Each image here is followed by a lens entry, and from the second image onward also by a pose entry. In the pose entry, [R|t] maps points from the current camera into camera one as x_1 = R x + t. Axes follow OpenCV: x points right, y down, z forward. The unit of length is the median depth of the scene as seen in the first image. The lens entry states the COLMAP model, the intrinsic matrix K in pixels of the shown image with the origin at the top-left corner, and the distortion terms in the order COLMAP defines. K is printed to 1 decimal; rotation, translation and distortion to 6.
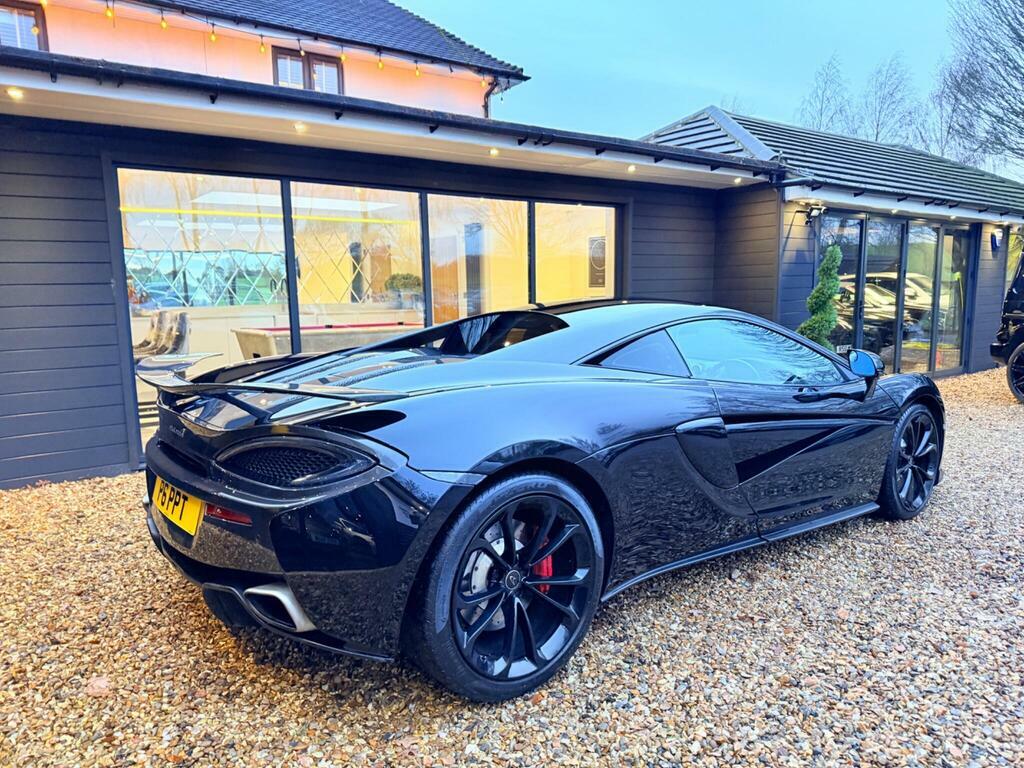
lens RADIAL K [[723.1, 0, 519.1], [0, 723.1, 387.9], [0, 0, 1]] dist [0.049698, -0.075612]
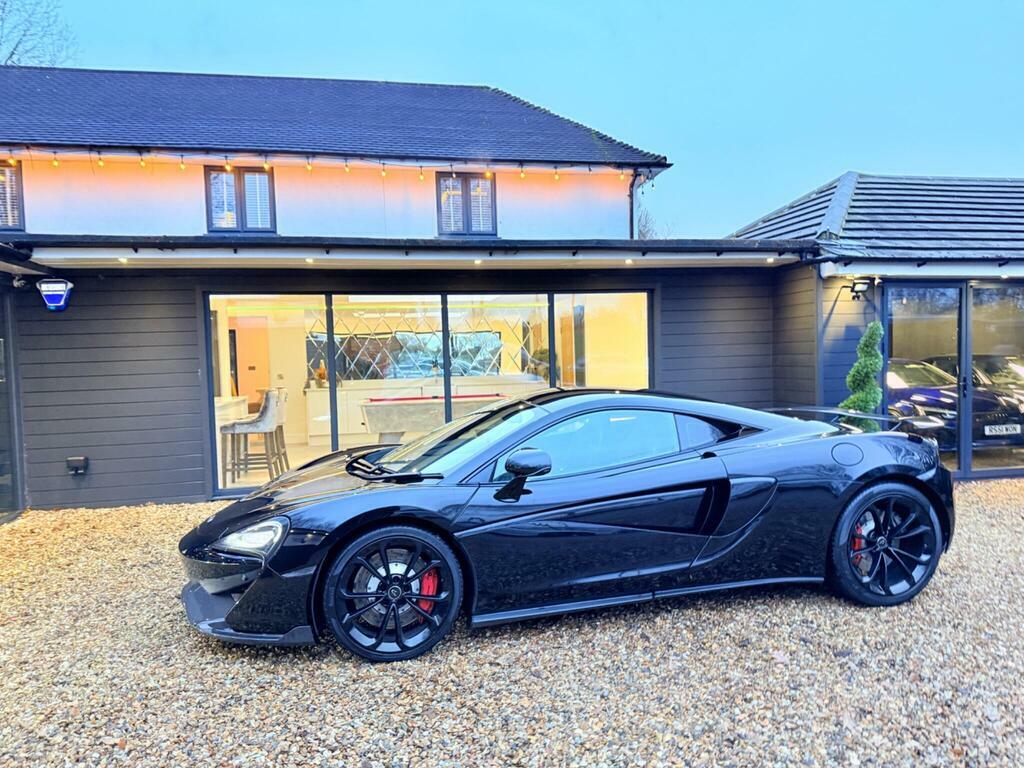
lens RADIAL K [[720.4, 0, 516.3], [0, 720.4, 388.7], [0, 0, 1]] dist [0.052977, -0.073081]
pose [[0.904649, 0.009659, -0.426049, 0.393070], [-0.044436, 0.996431, -0.071764, -0.018972], [0.423835, 0.083853, 0.901849, -0.037616]]
